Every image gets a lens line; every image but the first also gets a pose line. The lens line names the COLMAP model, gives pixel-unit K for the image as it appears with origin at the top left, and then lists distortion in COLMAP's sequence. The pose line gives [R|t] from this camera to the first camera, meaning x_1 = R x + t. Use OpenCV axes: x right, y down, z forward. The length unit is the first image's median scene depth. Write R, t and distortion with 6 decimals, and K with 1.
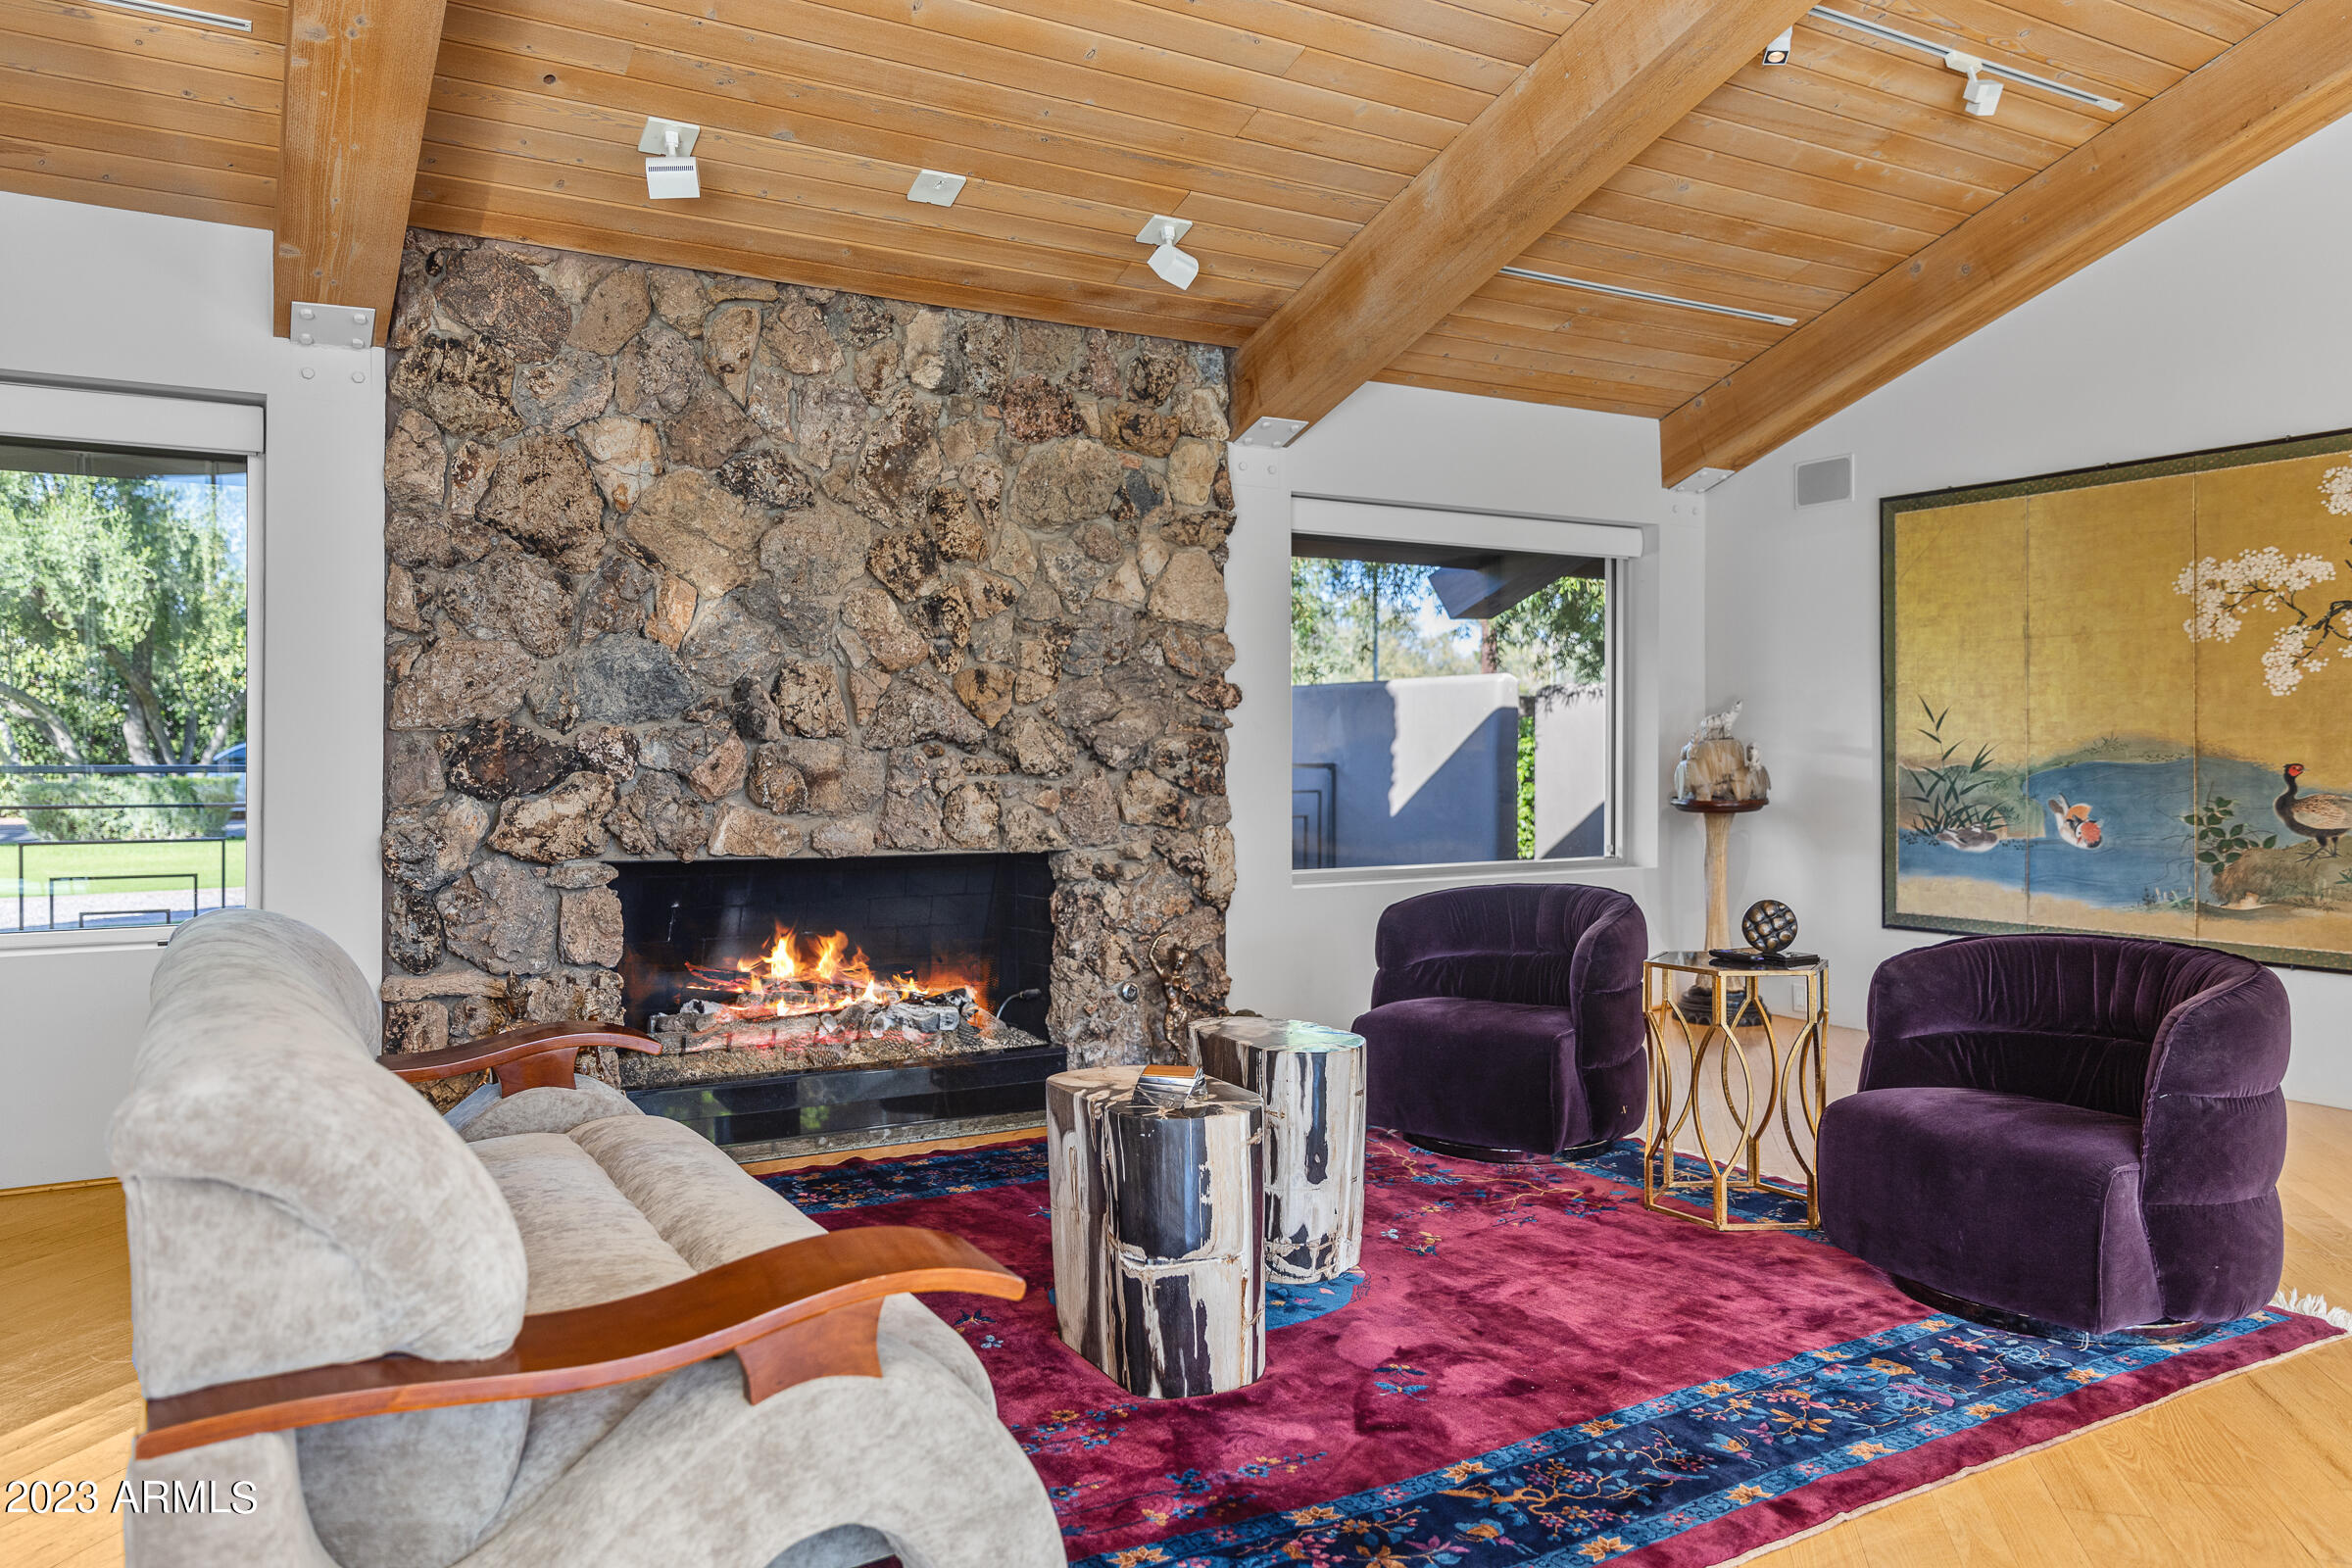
lens RADIAL K [[1741.5, 0, 1175.8], [0, 1741.5, 772.4], [0, 0, 1]] dist [-0.028907, 0.031608]
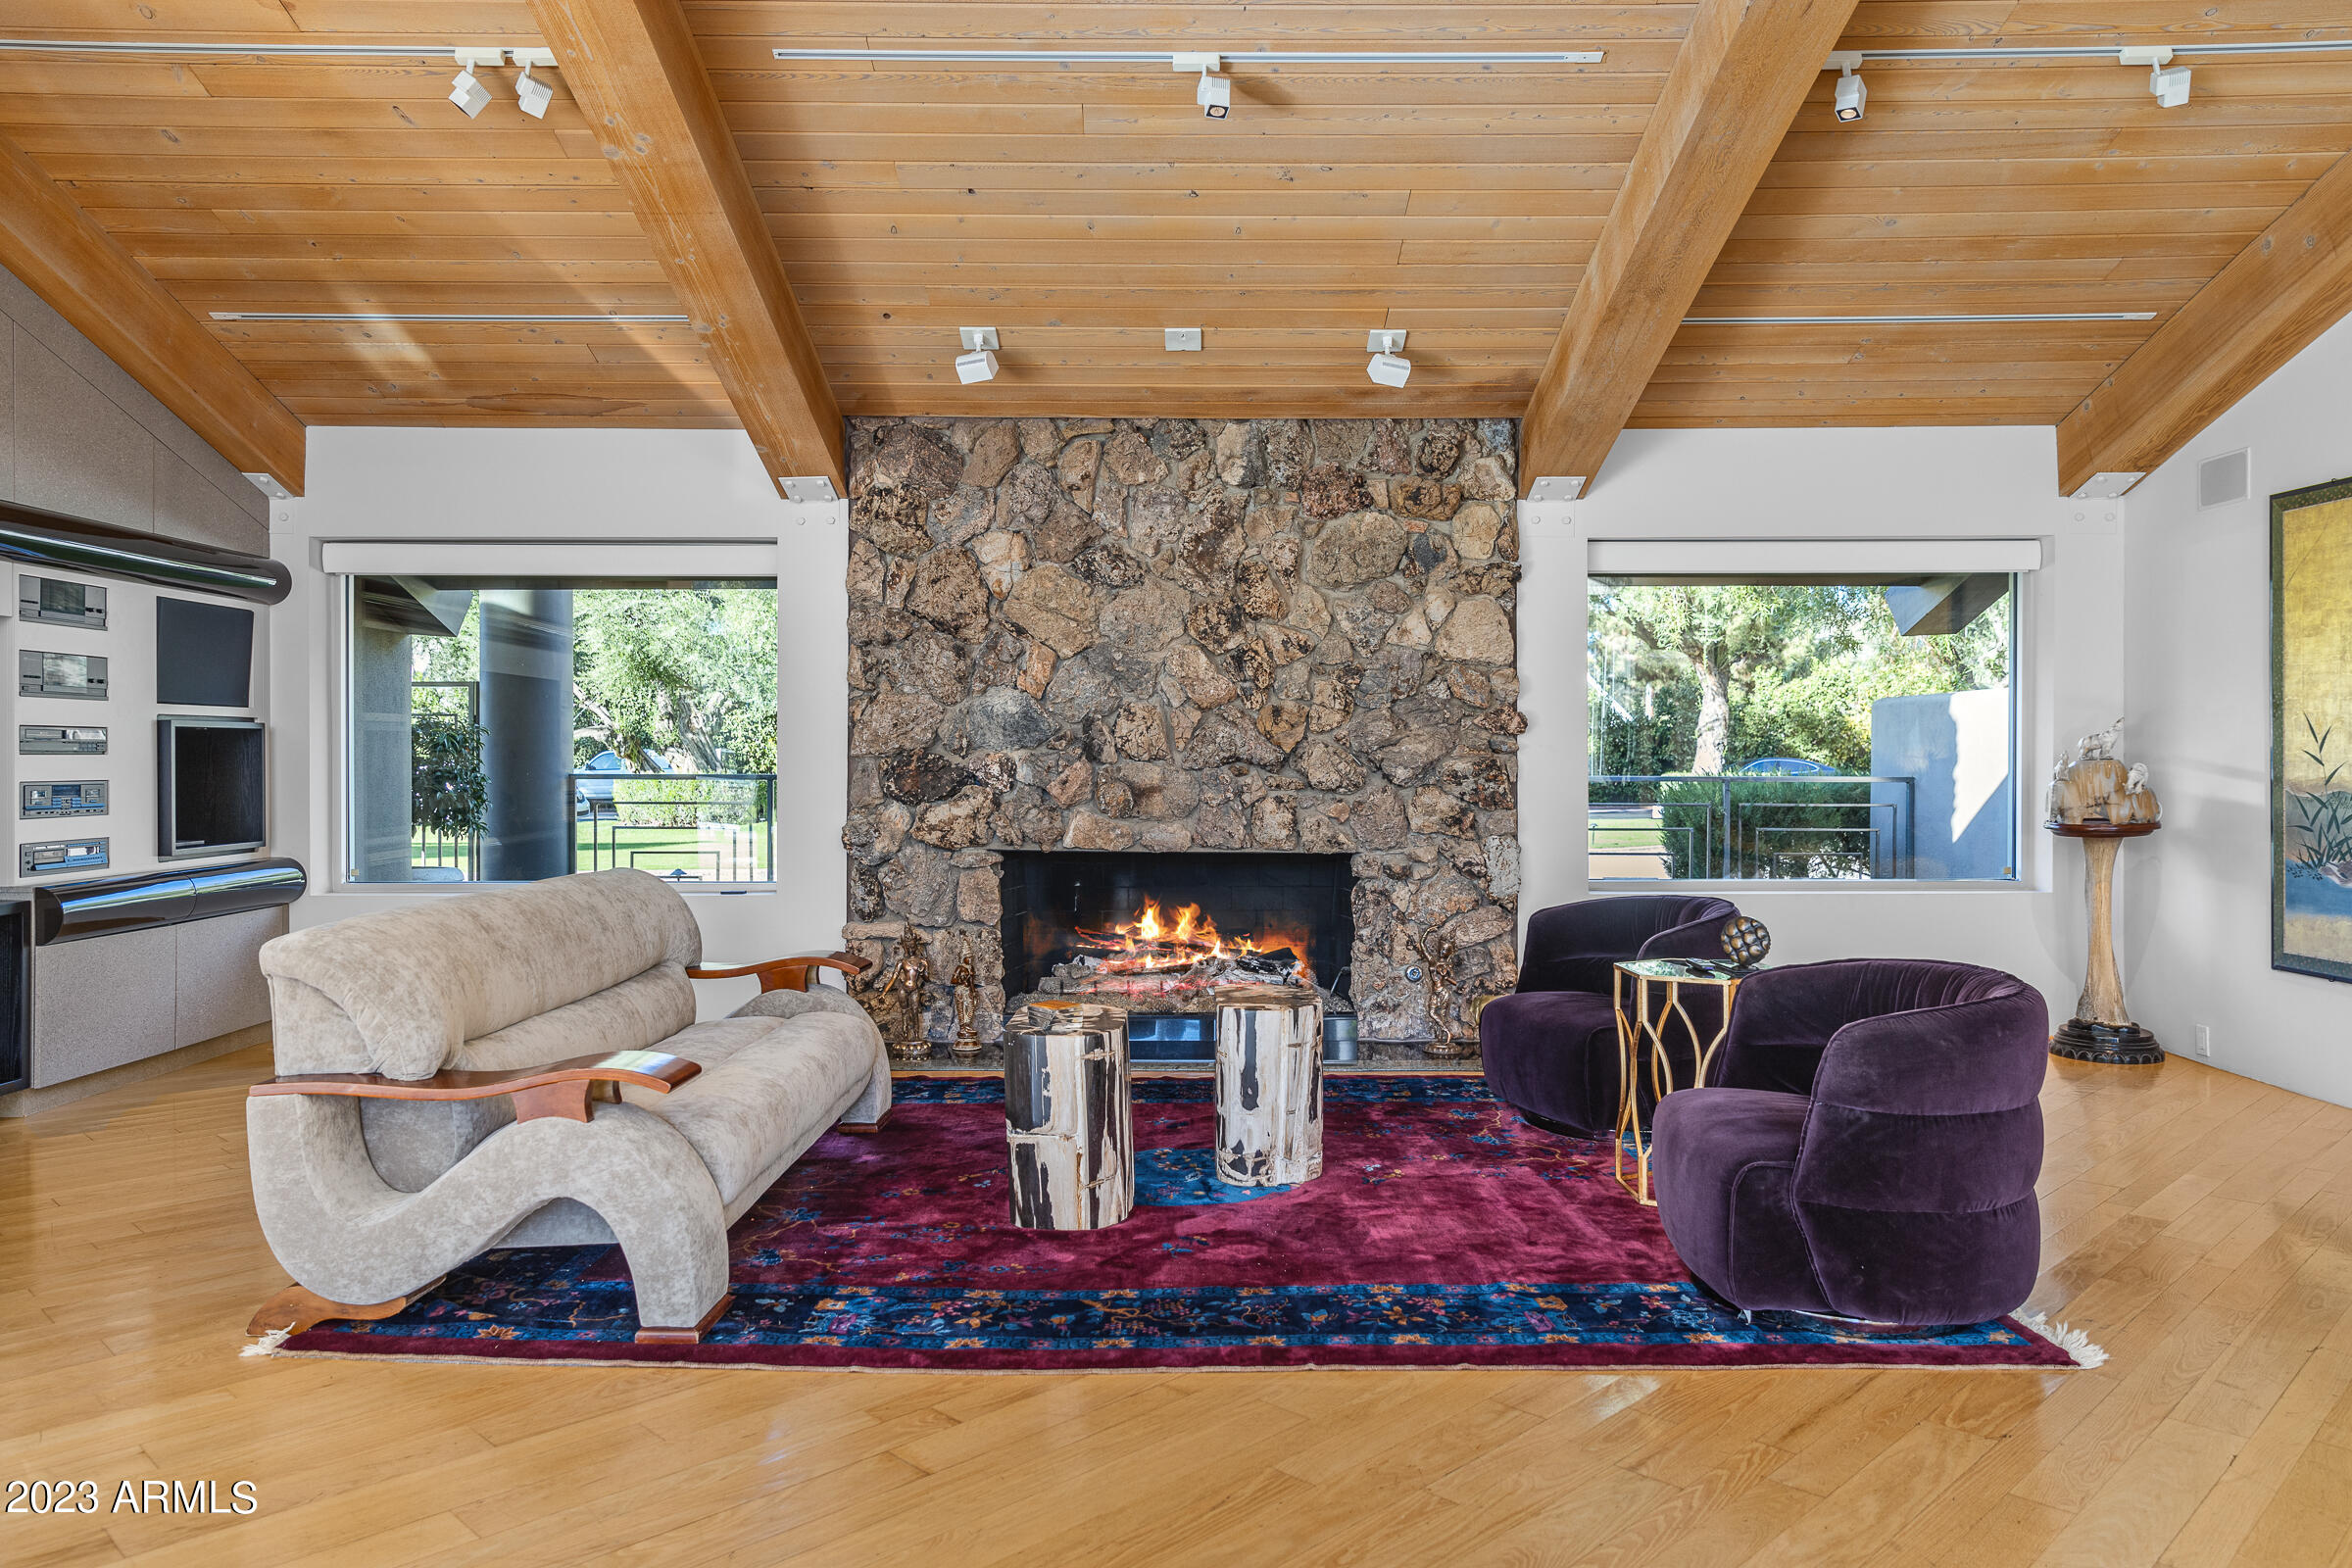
lens RADIAL K [[1716.0, 0, 1176.0], [0, 1716.0, 784.0], [0, 0, 1]] dist [0.005843, -0.002482]
pose [[0.845838, 0.010562, -0.533335, 0.514619], [-0.006880, 0.999937, 0.008891, -0.014237], [0.533395, -0.003851, 0.845858, -0.086147]]
